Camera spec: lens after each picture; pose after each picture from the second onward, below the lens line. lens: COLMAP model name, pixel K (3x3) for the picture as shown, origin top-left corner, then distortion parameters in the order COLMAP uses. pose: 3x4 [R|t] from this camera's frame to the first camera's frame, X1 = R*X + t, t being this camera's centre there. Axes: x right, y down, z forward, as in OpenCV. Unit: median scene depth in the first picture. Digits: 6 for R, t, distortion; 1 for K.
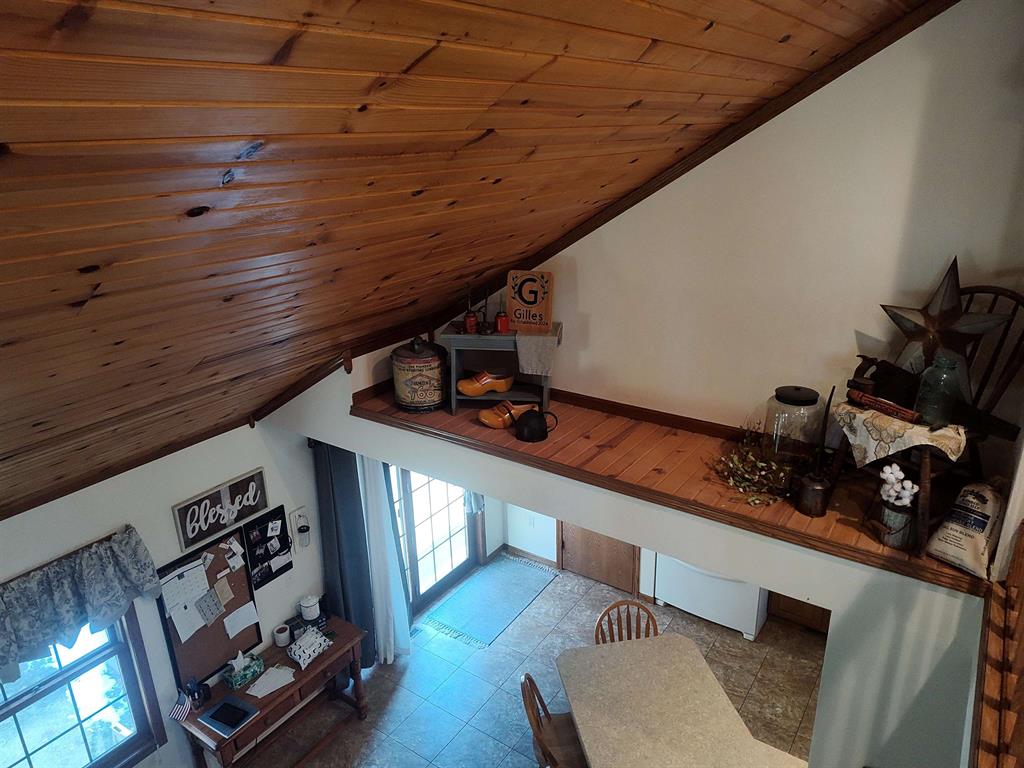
lens RADIAL K [[700.9, 0, 516.3], [0, 700.9, 381.6], [0, 0, 1]] dist [0.070691, -0.095740]
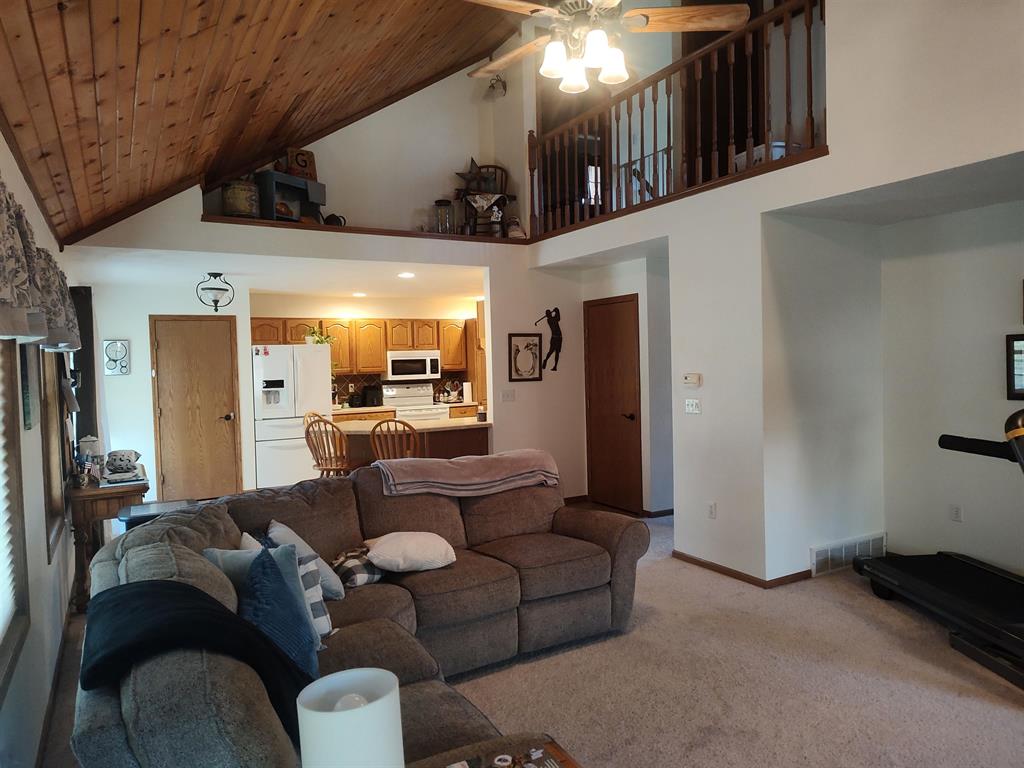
lens RADIAL K [[700.9, 0, 516.3], [0, 700.9, 381.6], [0, 0, 1]] dist [0.070691, -0.095740]
pose [[0.432697, -0.014079, 0.901430, -1.957372], [0.313843, 0.939688, -0.135971, 1.162543], [-0.845148, 0.341742, 0.411019, -0.017665]]
